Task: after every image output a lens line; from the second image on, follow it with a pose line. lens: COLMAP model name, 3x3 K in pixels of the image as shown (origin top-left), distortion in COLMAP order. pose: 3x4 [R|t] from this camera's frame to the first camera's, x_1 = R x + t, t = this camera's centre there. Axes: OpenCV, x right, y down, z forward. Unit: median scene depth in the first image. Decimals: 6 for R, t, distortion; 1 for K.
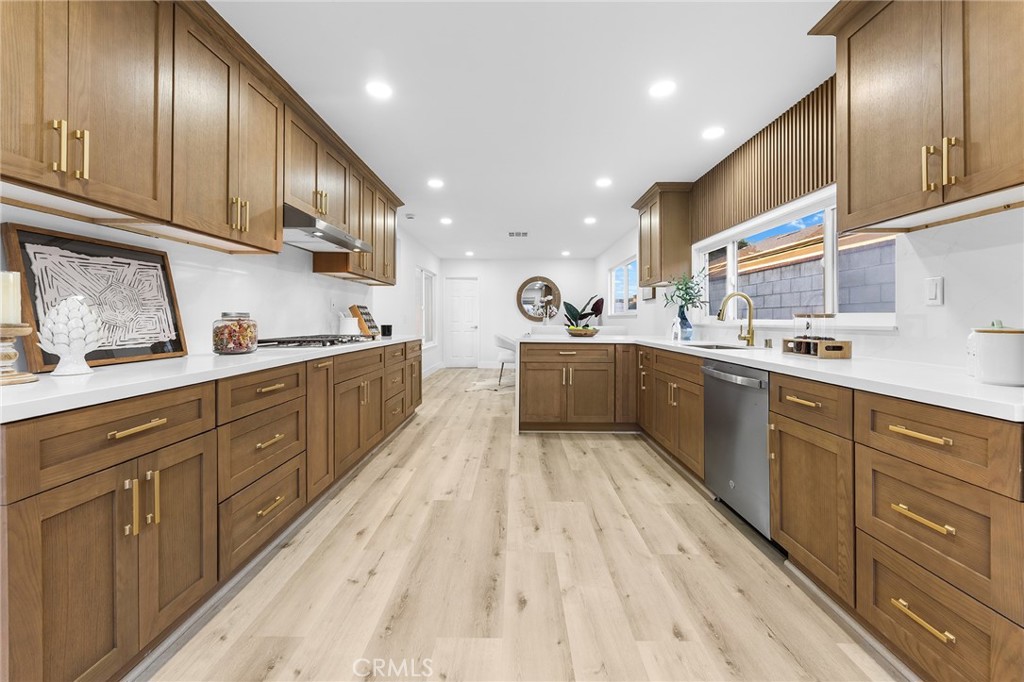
lens RADIAL K [[387.9, 0, 512.0], [0, 387.9, 319.2], [0, 0, 1]] dist [0.011712, -0.000182]
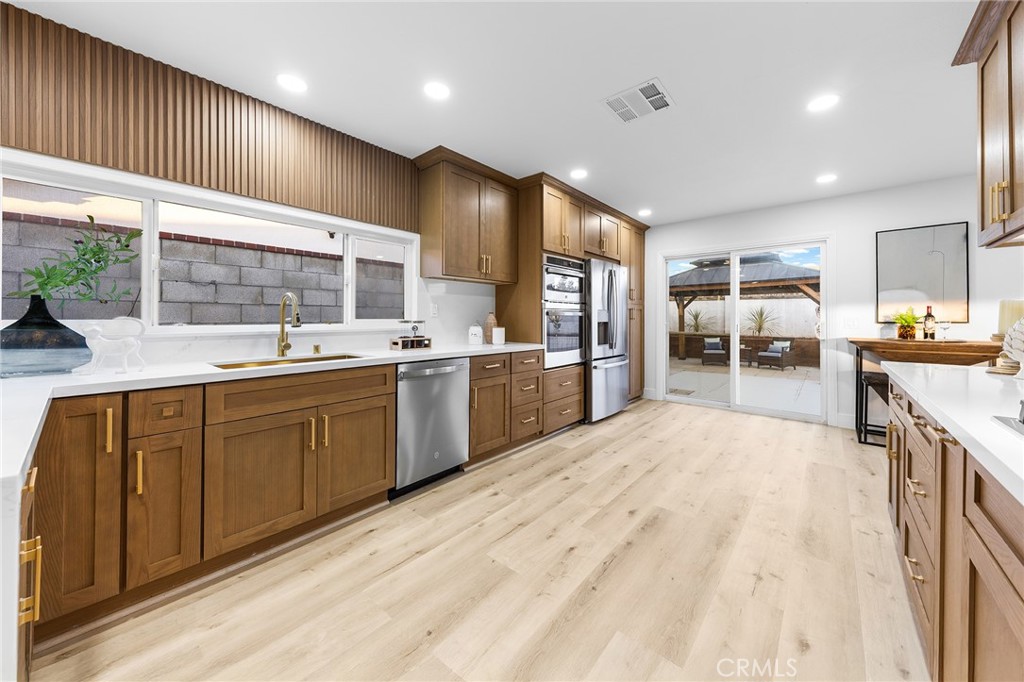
lens RADIAL K [[358.6, 0, 518.8], [0, 358.6, 317.9], [0, 0, 1]] dist [-0.001201, -0.000219]
pose [[-0.766452, -0.001334, 0.642301, -0.442511], [-0.002502, 0.999996, -0.000908, -0.024628], [-0.642297, -0.002302, -0.766452, 1.959130]]
